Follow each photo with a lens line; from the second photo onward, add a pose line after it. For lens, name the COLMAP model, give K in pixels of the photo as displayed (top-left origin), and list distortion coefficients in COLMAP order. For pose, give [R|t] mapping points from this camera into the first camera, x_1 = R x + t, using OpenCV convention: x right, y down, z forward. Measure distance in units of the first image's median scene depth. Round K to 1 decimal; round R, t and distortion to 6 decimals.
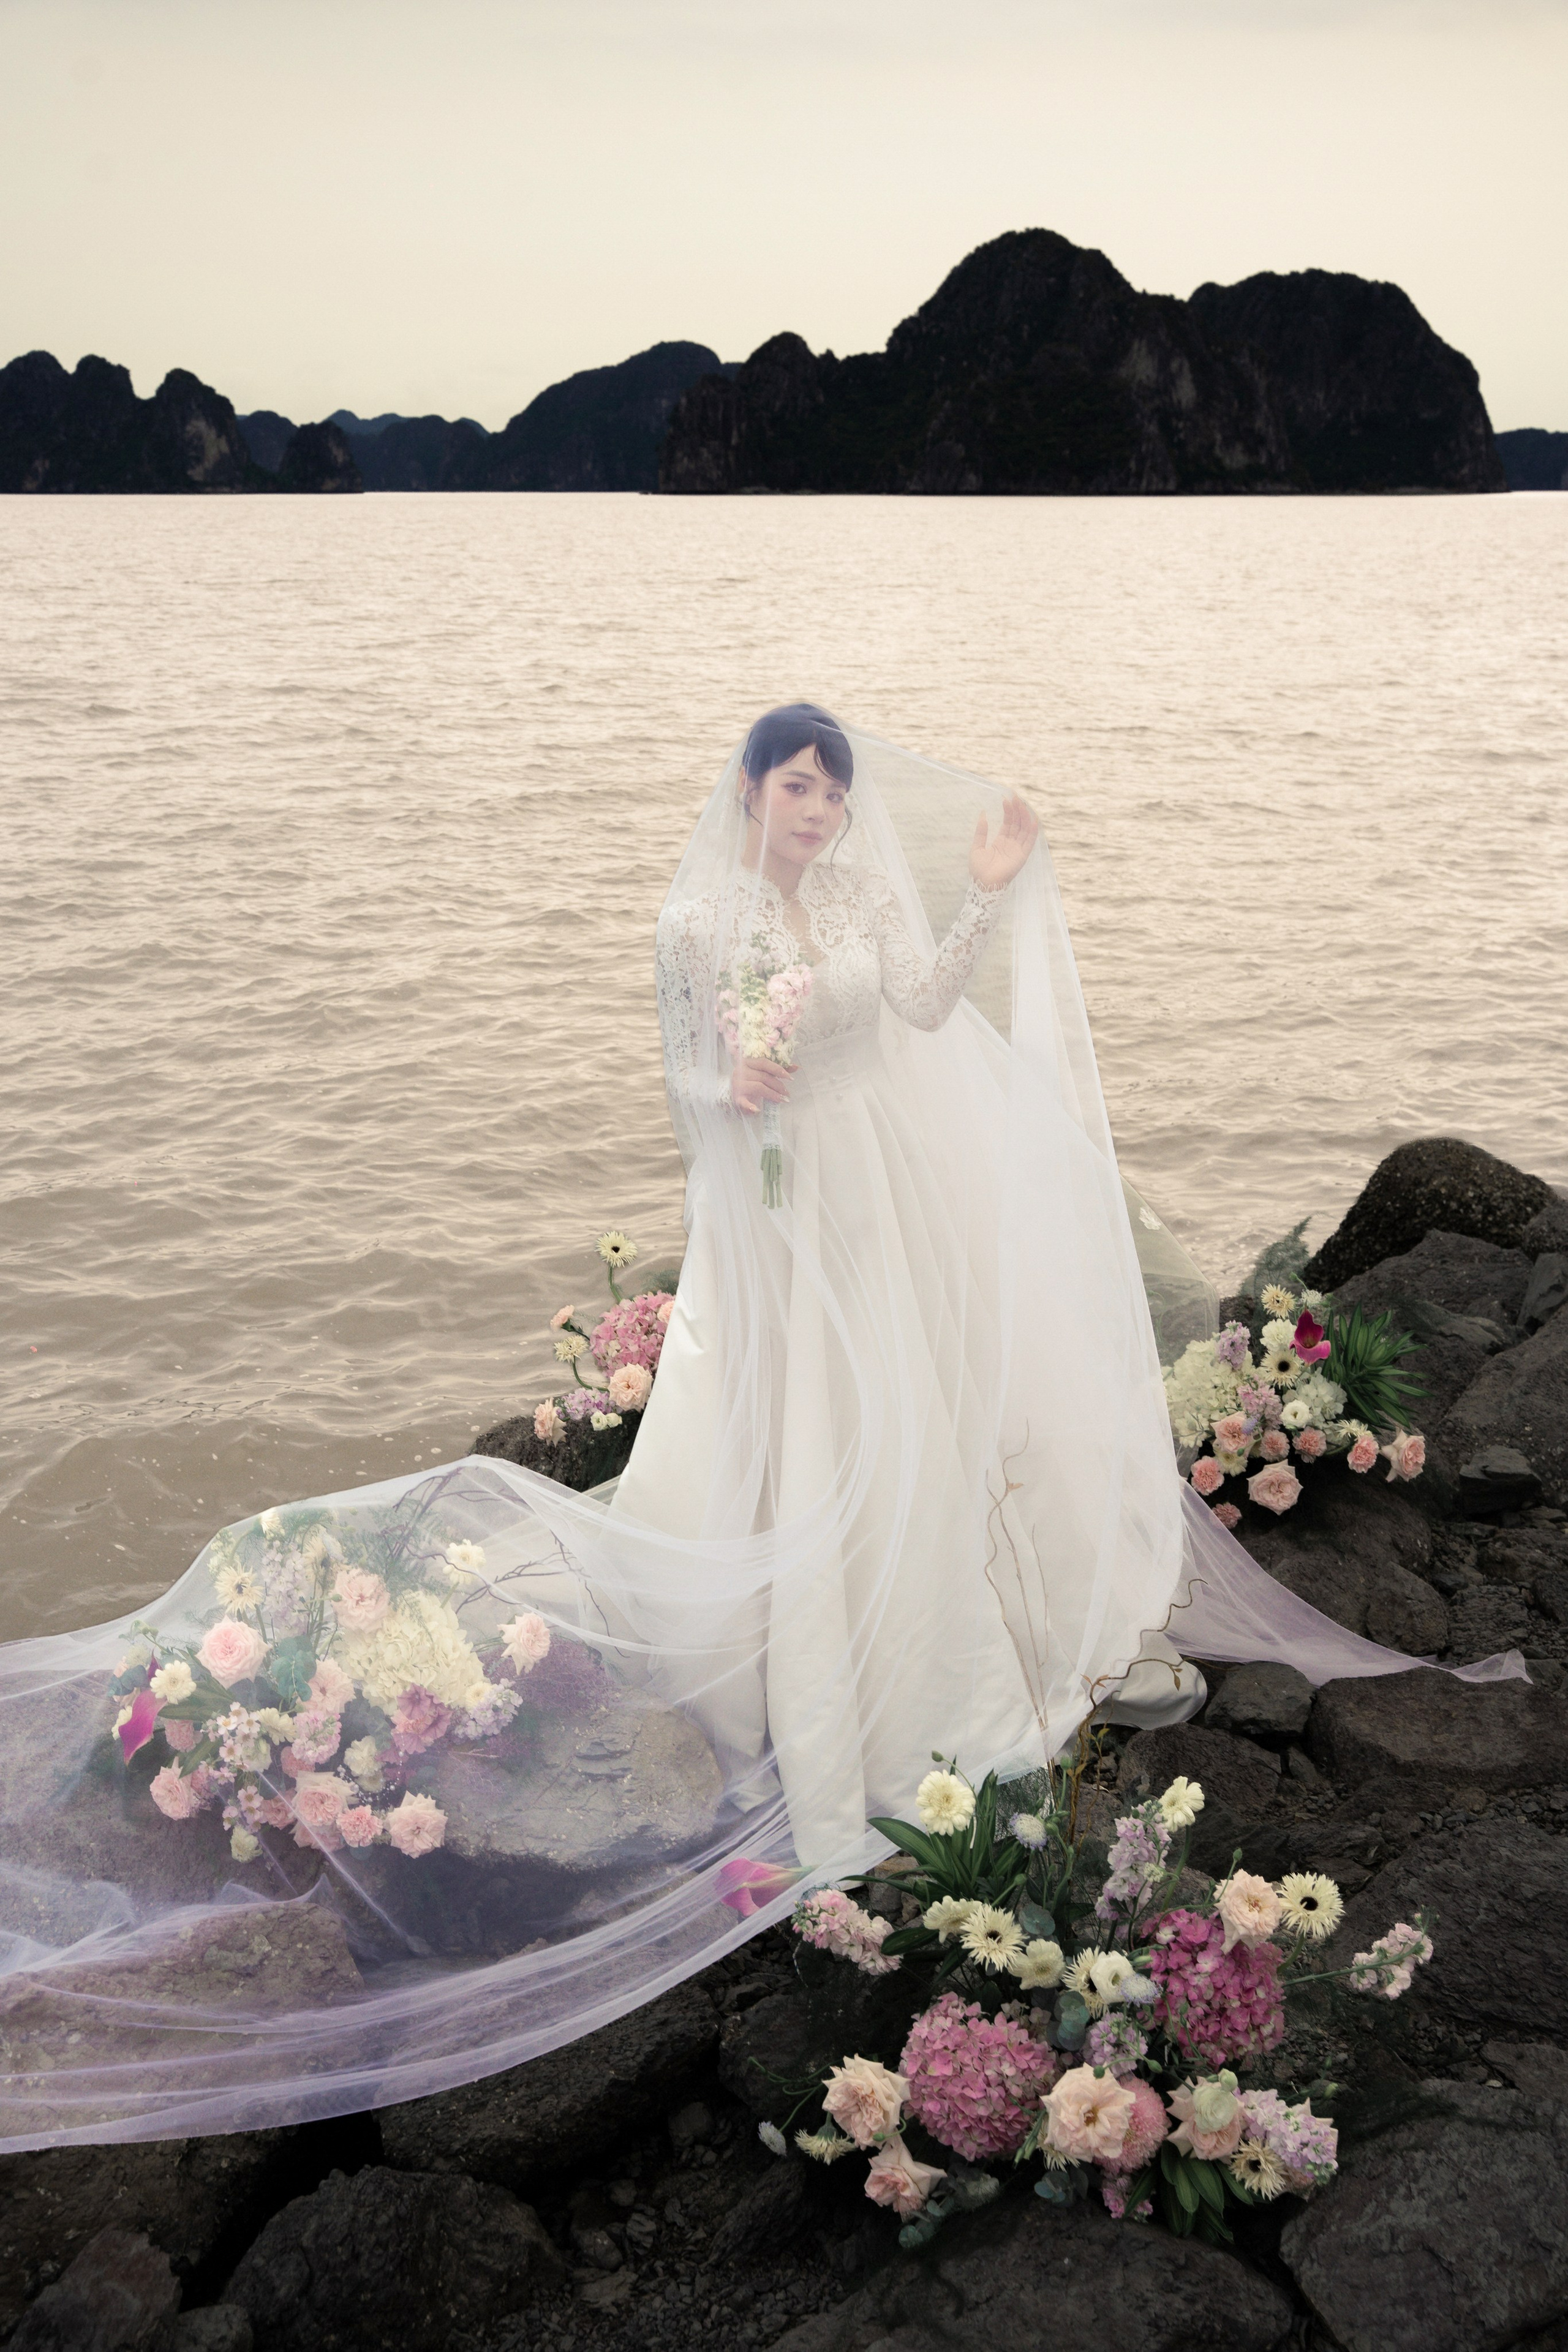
lens RADIAL K [[2365.6, 0, 791.9], [0, 2365.6, 1174.9], [0, 0, 1]] dist [-0.068866, 0.232622]
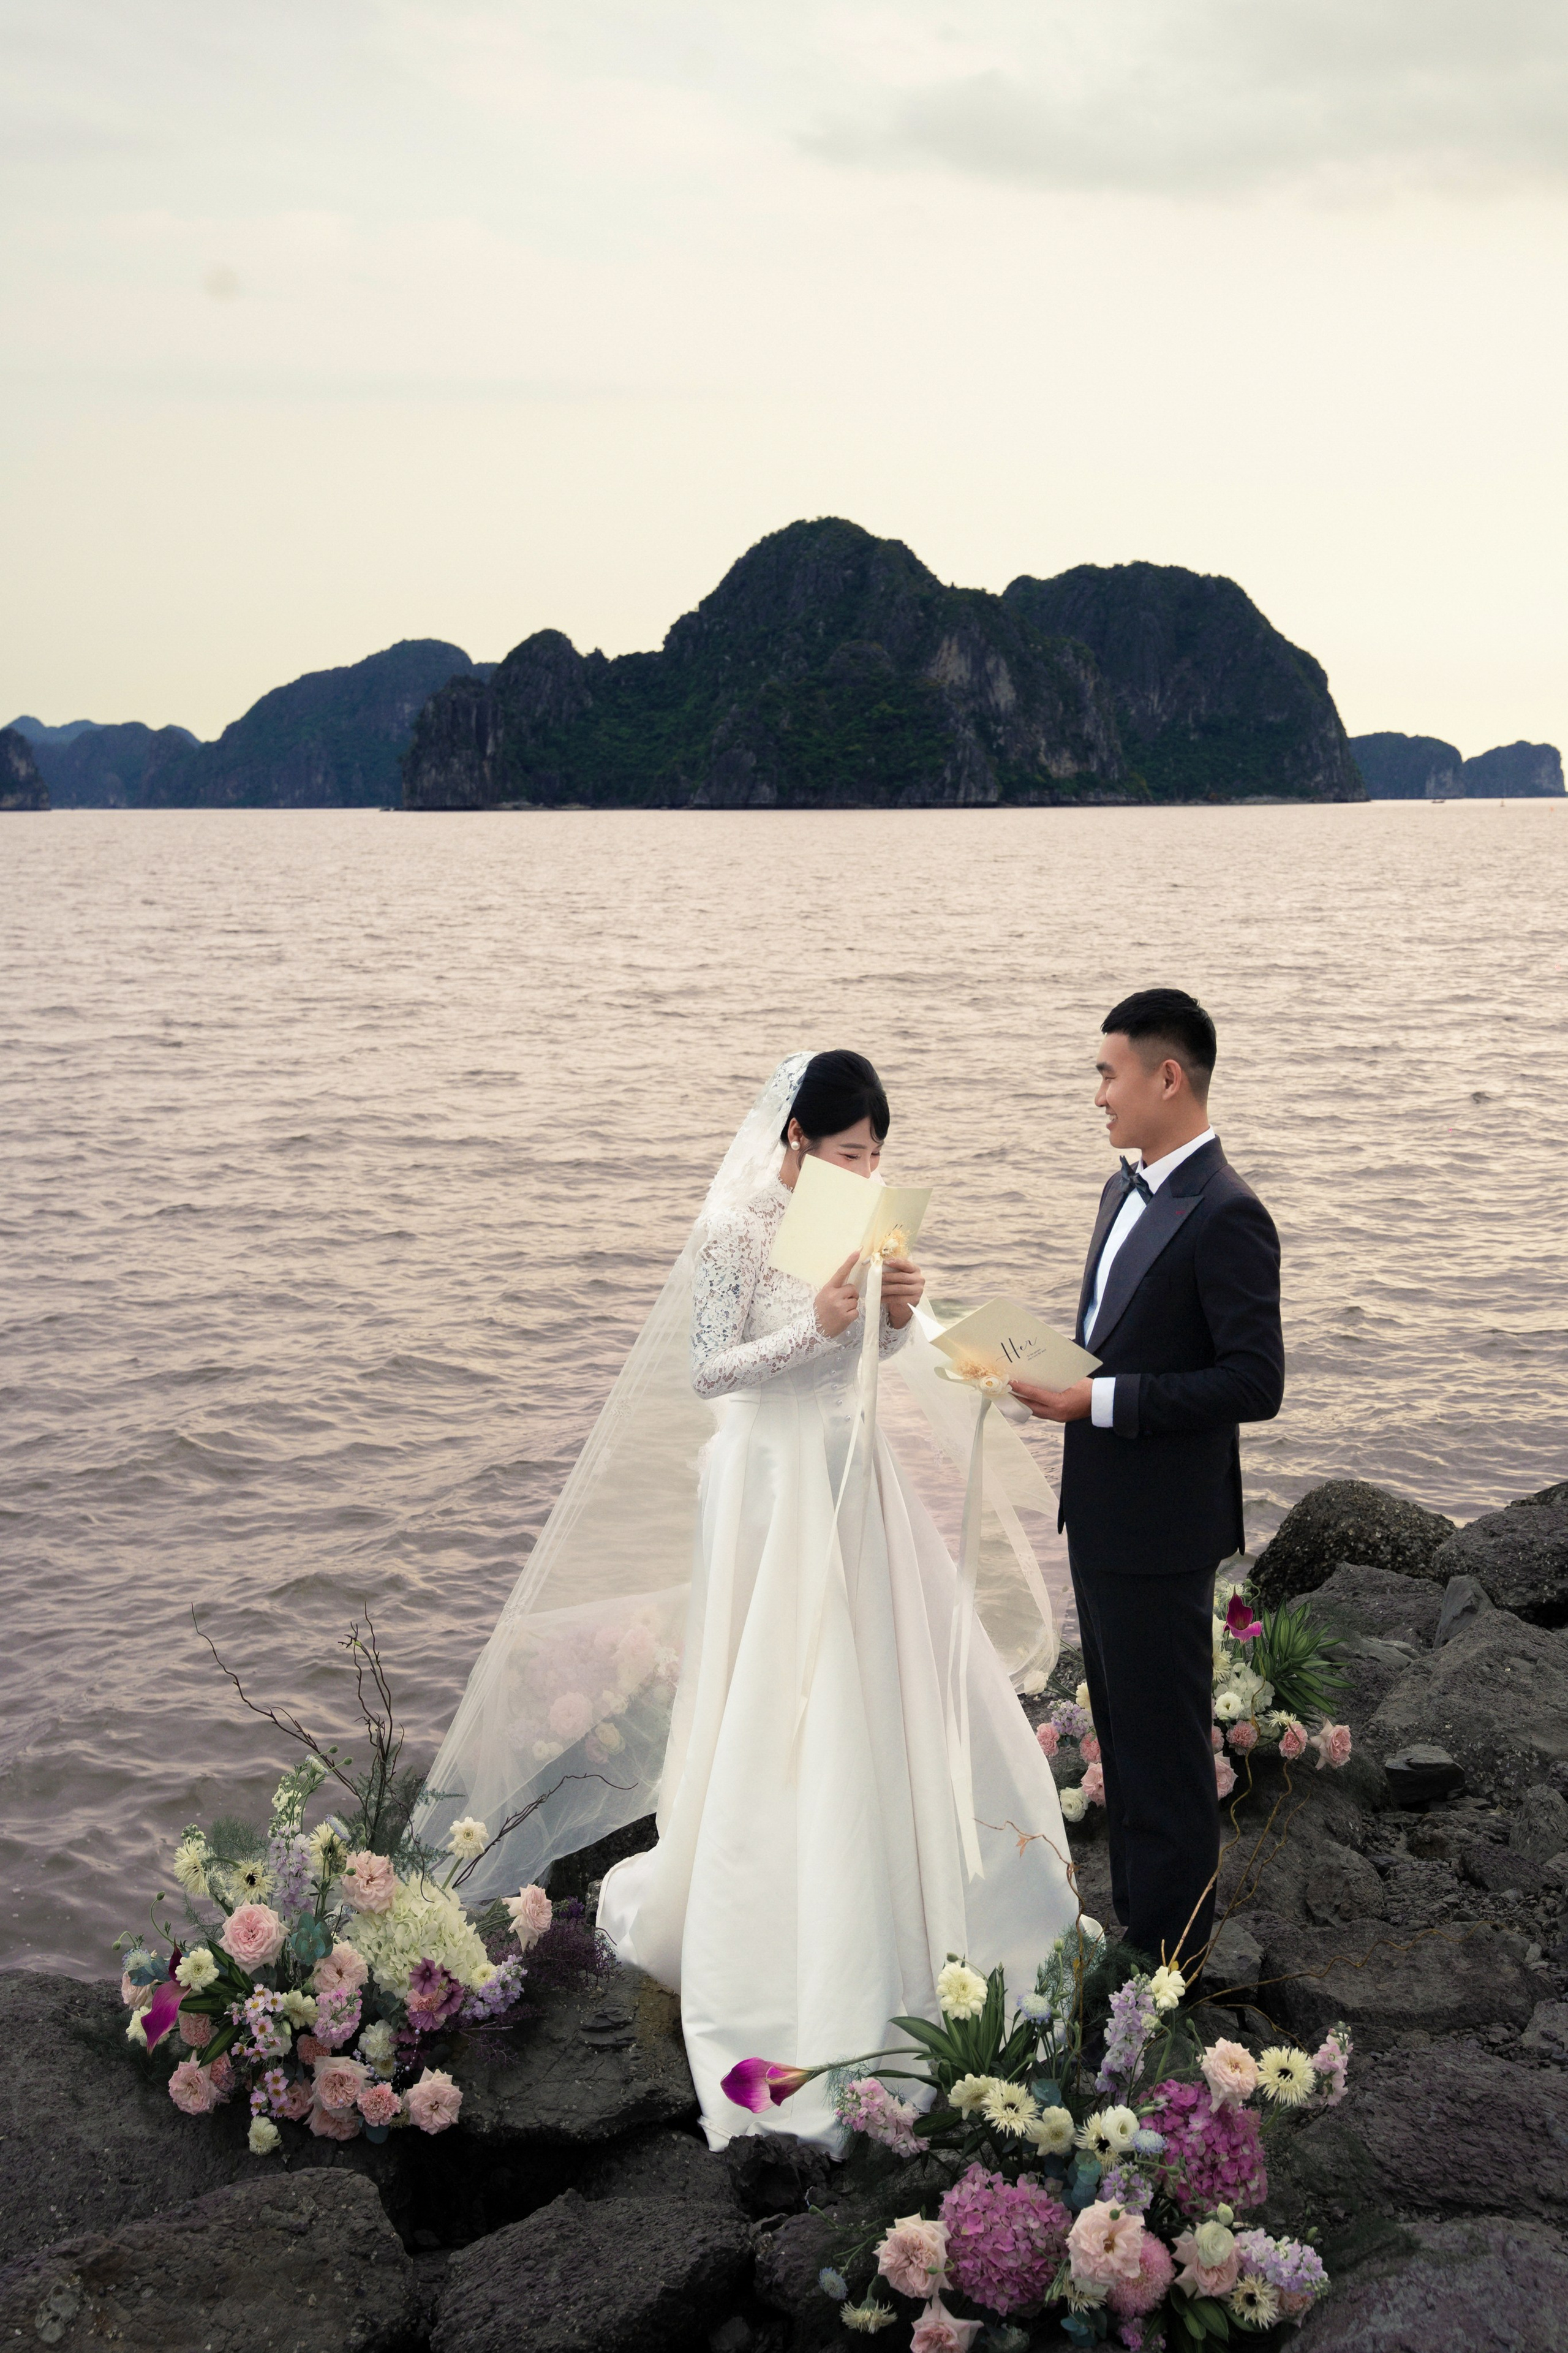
lens RADIAL K [[2801.3, 0, 835.0], [0, 2801.3, 1164.9], [0, 0, 1]] dist [-0.045808, 0.382845]
pose [[0.995199, -0.019014, 0.096009, -0.111445], [0.033583, 0.987732, -0.152502, 0.072579], [-0.091931, 0.154994, 0.983629, -0.362496]]
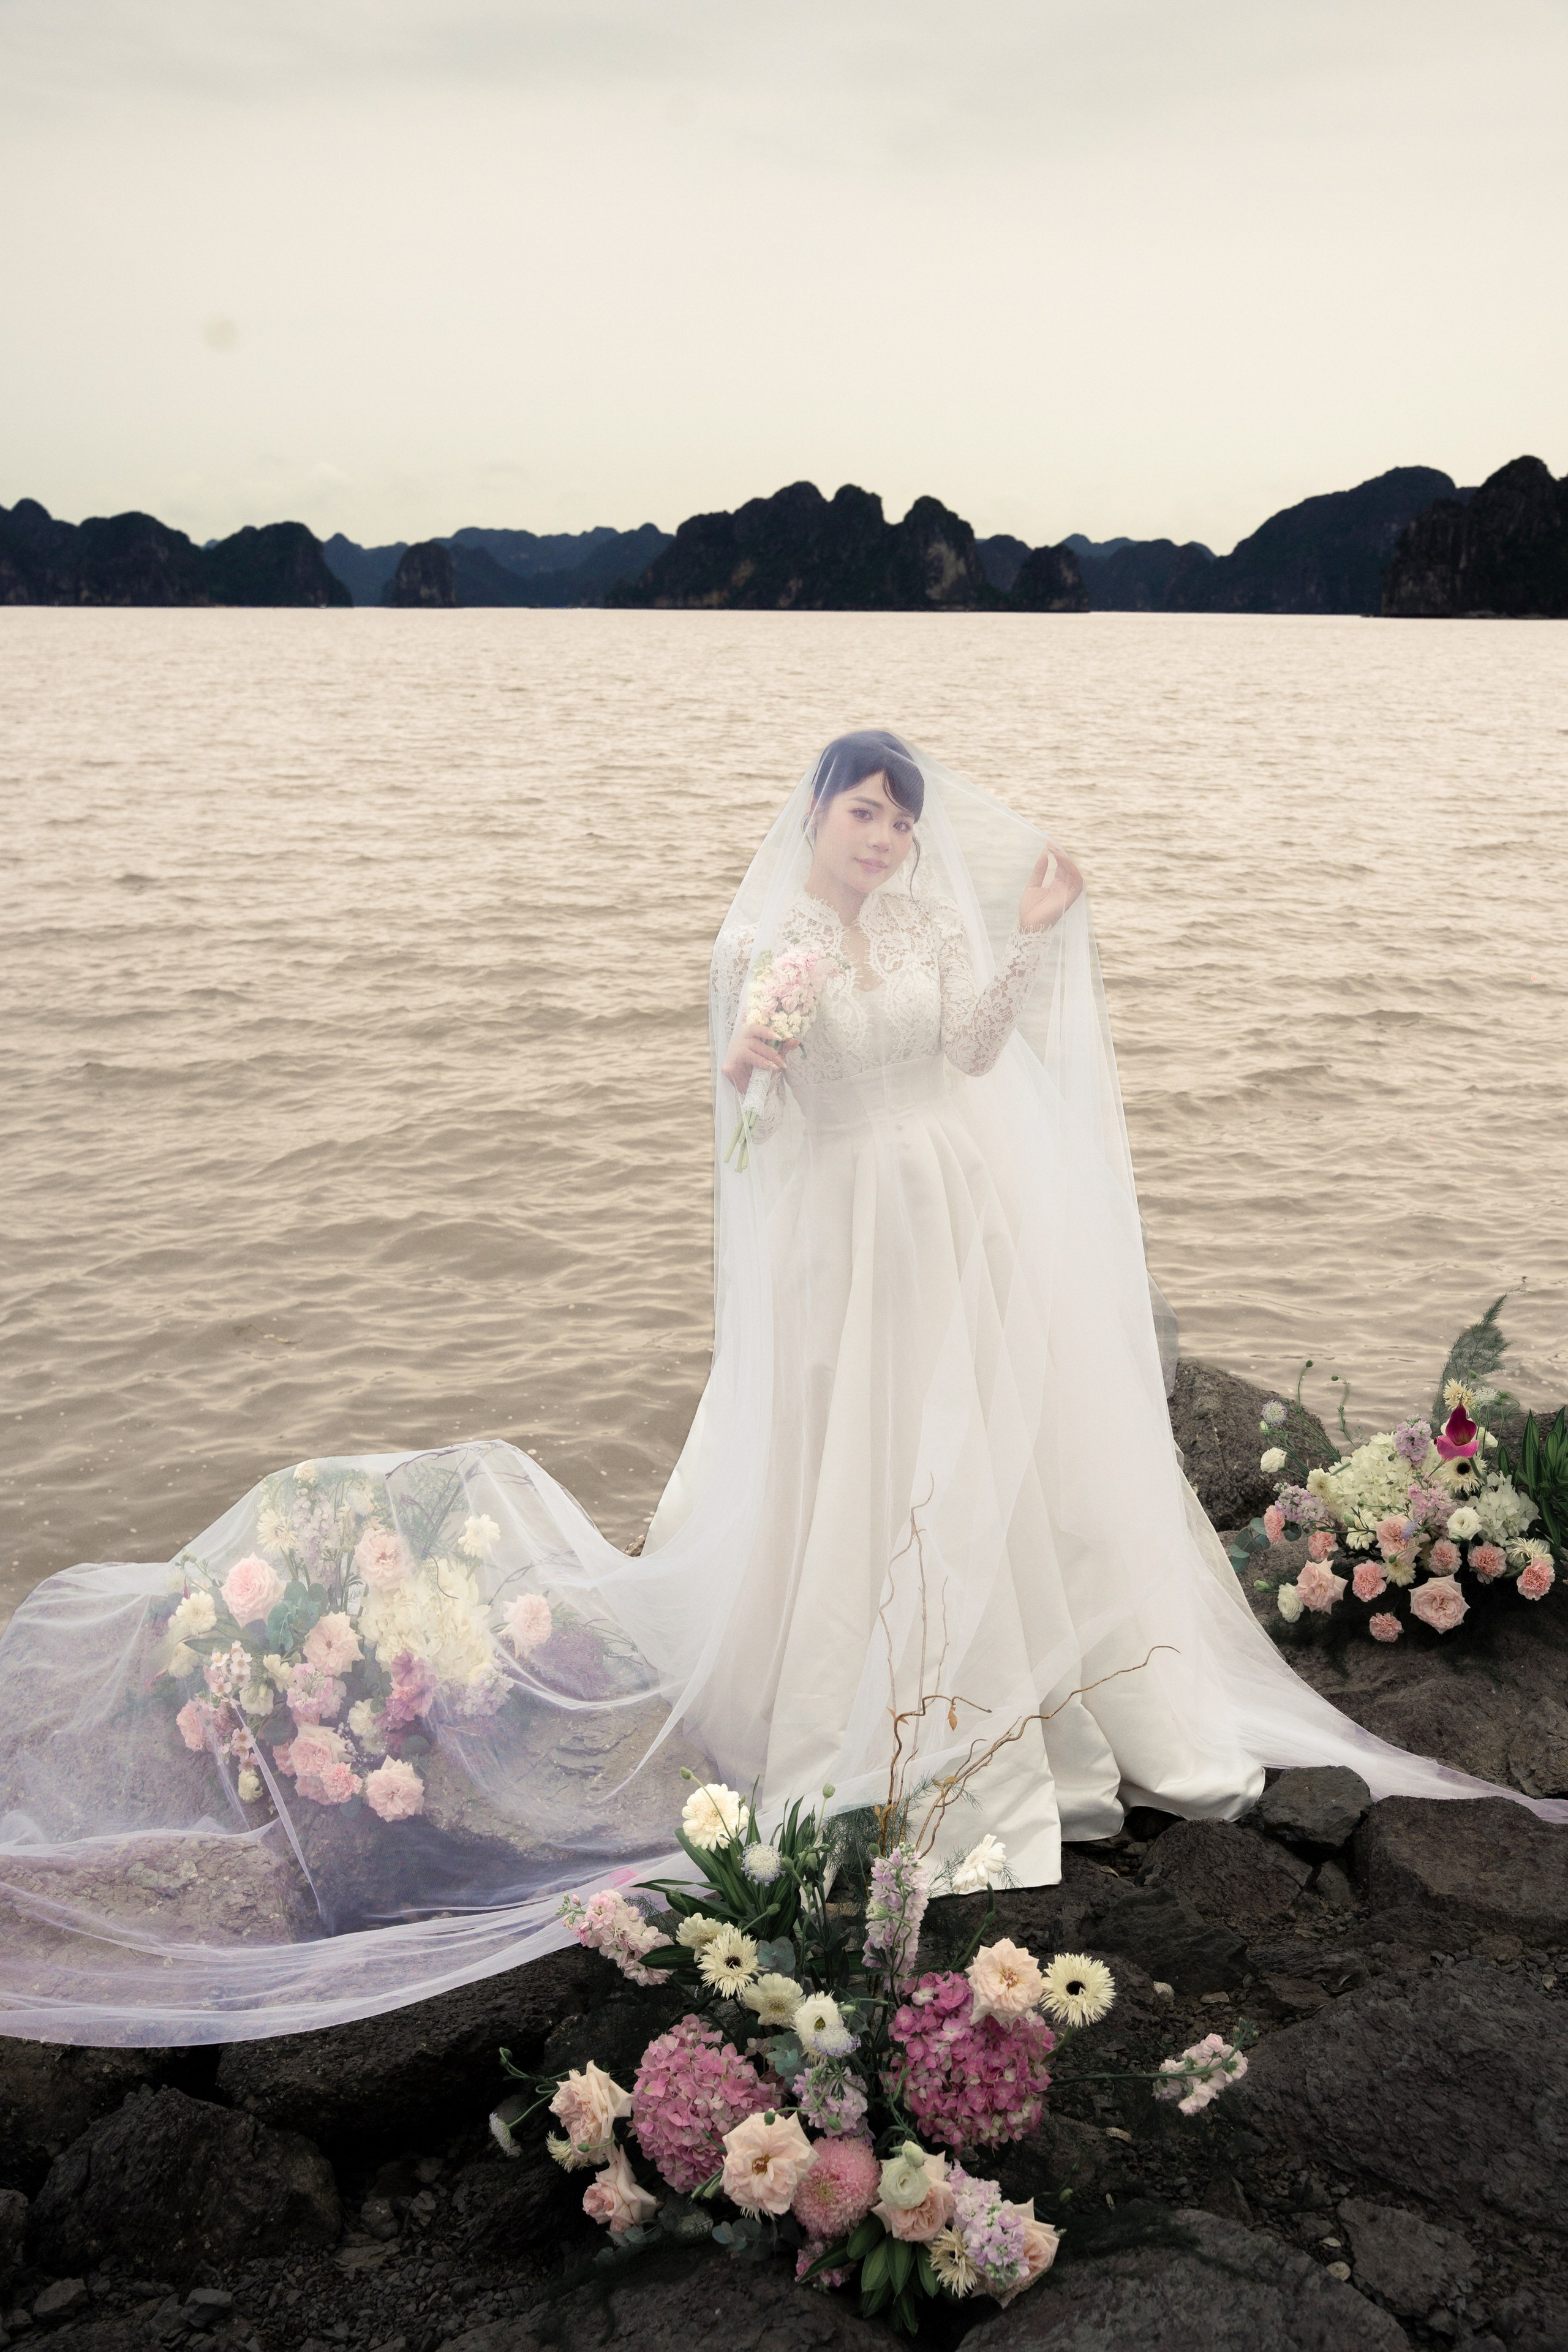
lens RADIAL K [[2317.4, 0, 787.5], [0, 2317.4, 1163.5], [0, 0, 1]] dist [-0.060718, 0.197997]
pose [[0.955363, 0.076581, -0.285335, 0.322689], [-0.090179, 0.995317, -0.034807, 0.028190], [0.281334, 0.058985, 0.957795, 0.080888]]
